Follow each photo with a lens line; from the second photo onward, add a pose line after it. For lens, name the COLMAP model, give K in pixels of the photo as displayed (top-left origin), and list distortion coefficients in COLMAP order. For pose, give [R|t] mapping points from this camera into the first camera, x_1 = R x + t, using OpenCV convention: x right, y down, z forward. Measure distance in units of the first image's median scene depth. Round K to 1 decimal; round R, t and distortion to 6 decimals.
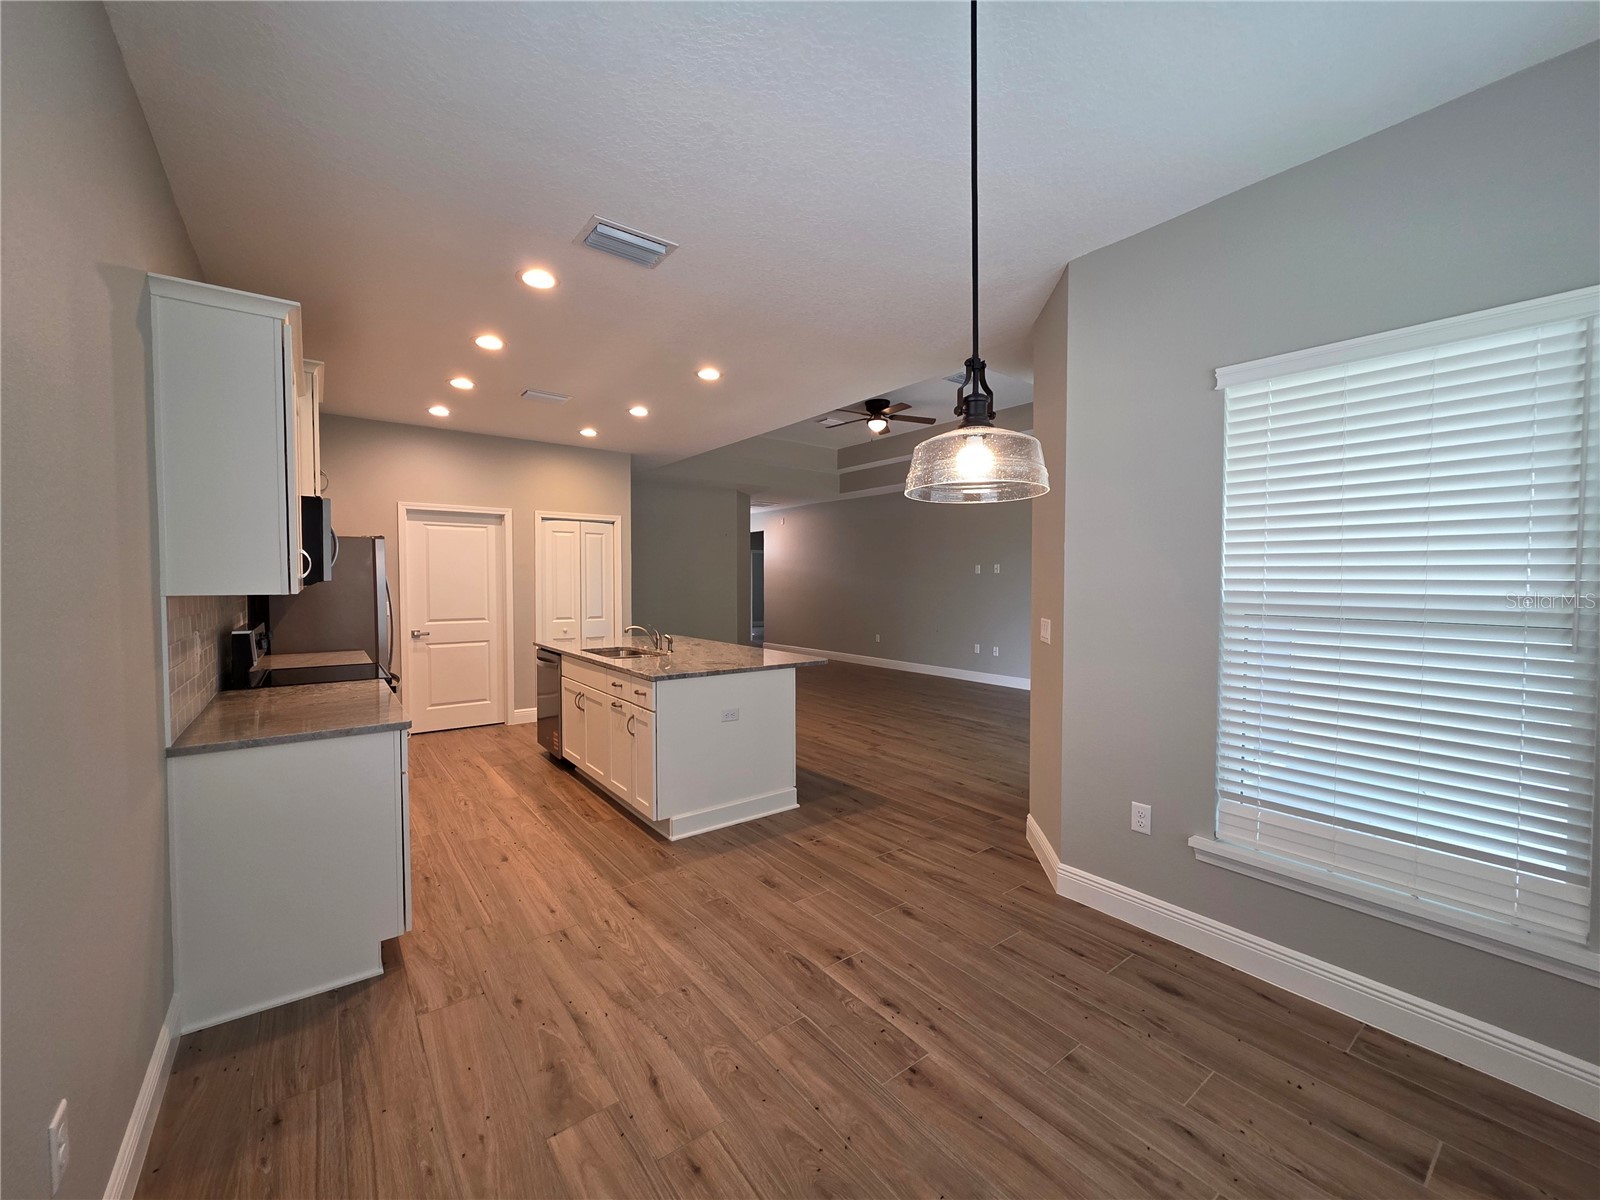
lens RADIAL K [[639.4, 0, 799.2], [0, 639.4, 605.5], [0, 0, 1]] dist [0.003613, -0.001018]
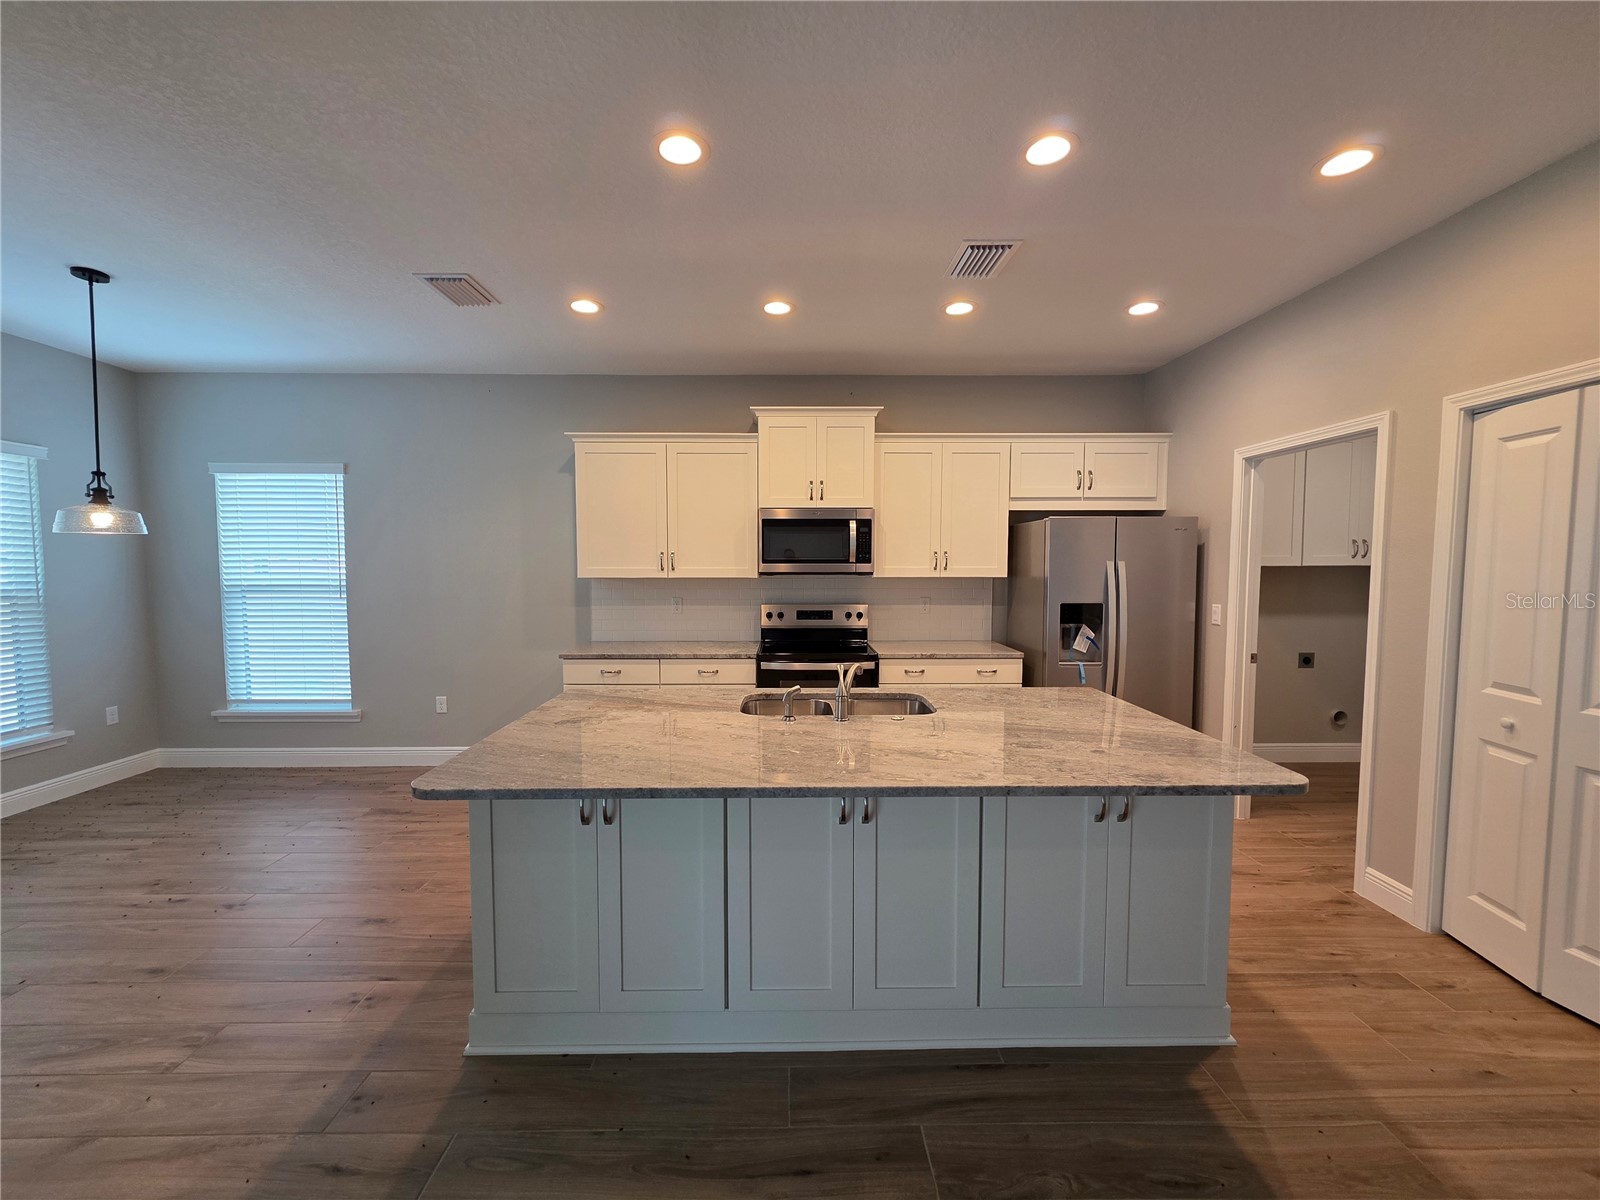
lens RADIAL K [[639.4, 0, 796.1], [0, 639.4, 601.3], [0, 0, 1]] dist [0.003613, -0.001018]
pose [[-0.593717, 0.046584, -0.803324, 0.221949], [-0.031567, 0.996206, 0.081099, -0.069477], [0.804054, 0.073508, -0.589994, 1.459437]]
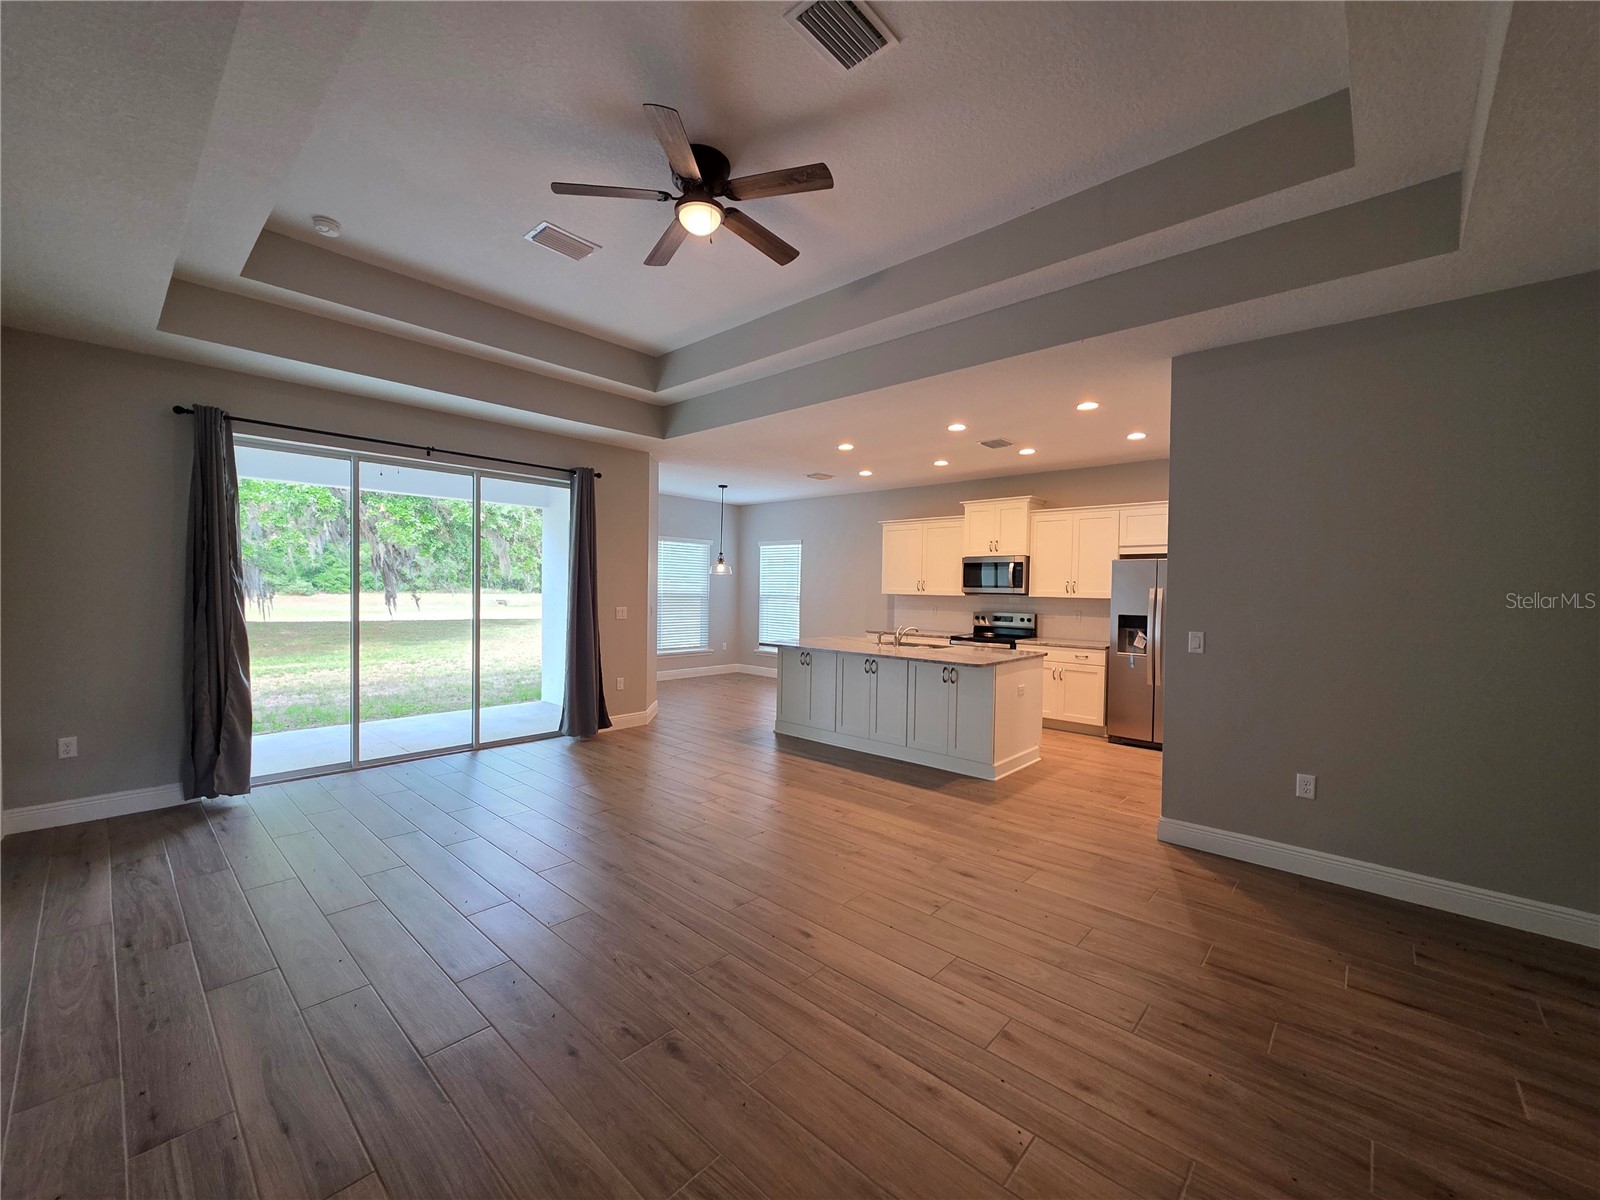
lens RADIAL K [[639.4, 0, 796.4], [0, 639.4, 602.8], [0, 0, 1]] dist [0.003613, -0.001018]
pose [[-0.983434, -0.012584, -0.180829, 0.236468], [-0.024186, 0.997777, 0.062104, -0.104297], [0.179646, 0.065448, -0.981552, 2.553135]]
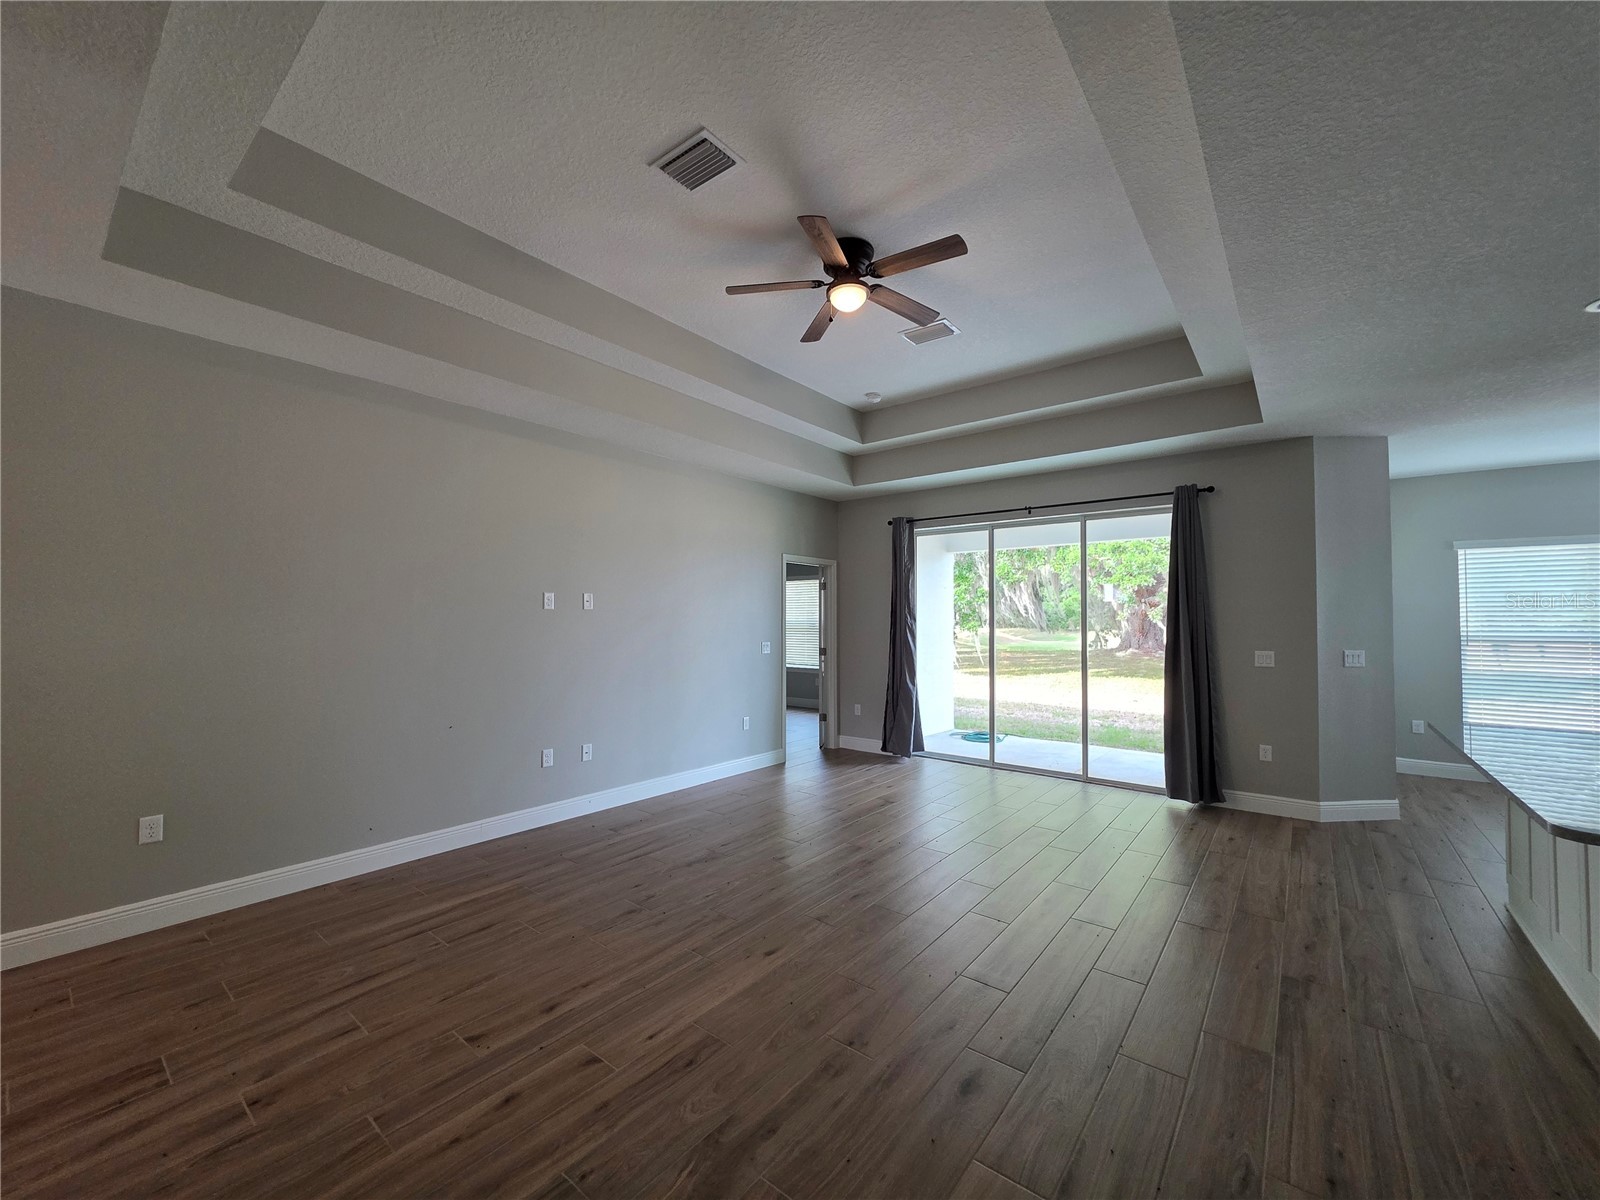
lens RADIAL K [[639.4, 0, 795.8], [0, 639.4, 602.5], [0, 0, 1]] dist [0.003613, -0.001018]
pose [[-0.246110, 0.026665, 0.968875, -0.575590], [0.034524, 0.999228, -0.018731, -0.083348], [-0.968627, 0.028840, -0.246841, 2.061620]]
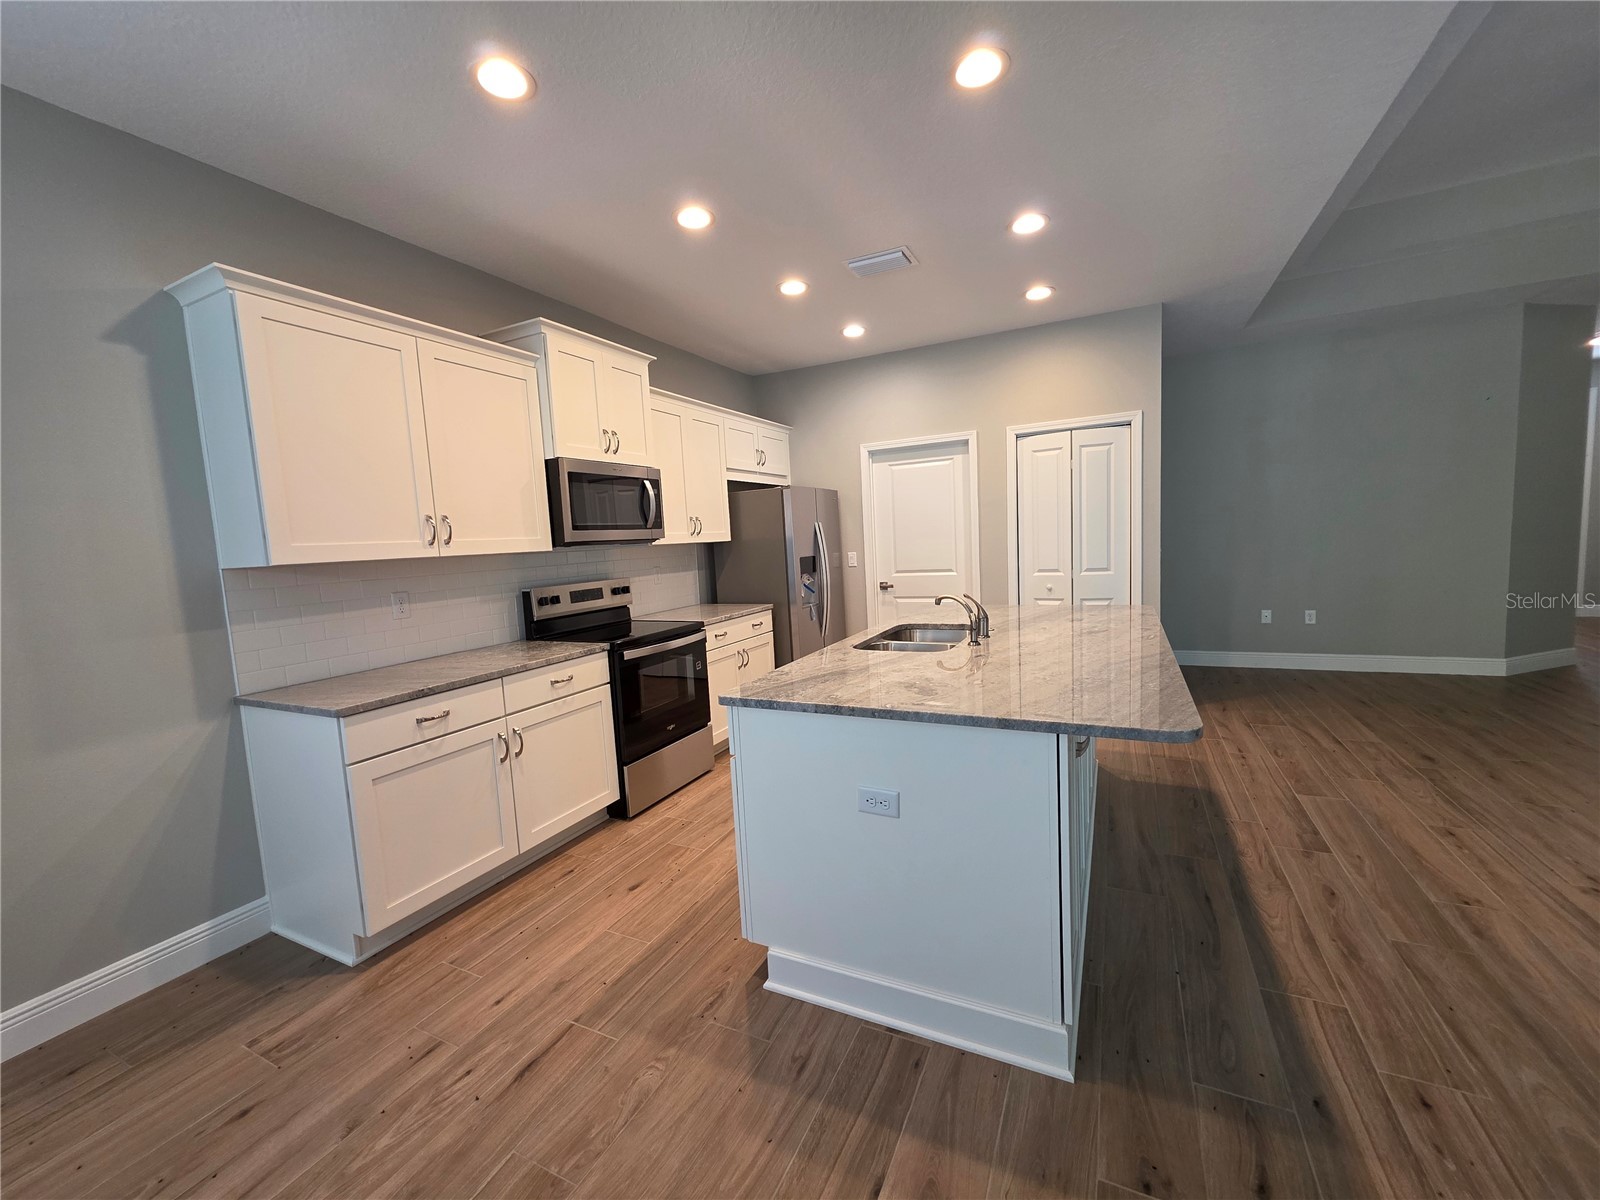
lens RADIAL K [[639.4, 0, 794.3], [0, 639.4, 602.8], [0, 0, 1]] dist [0.003613, -0.001018]
pose [[0.441303, 0.065533, -0.894962, 0.258612], [0.019736, 0.996380, 0.082691, -0.015168], [0.897141, -0.054155, 0.438412, 0.690453]]
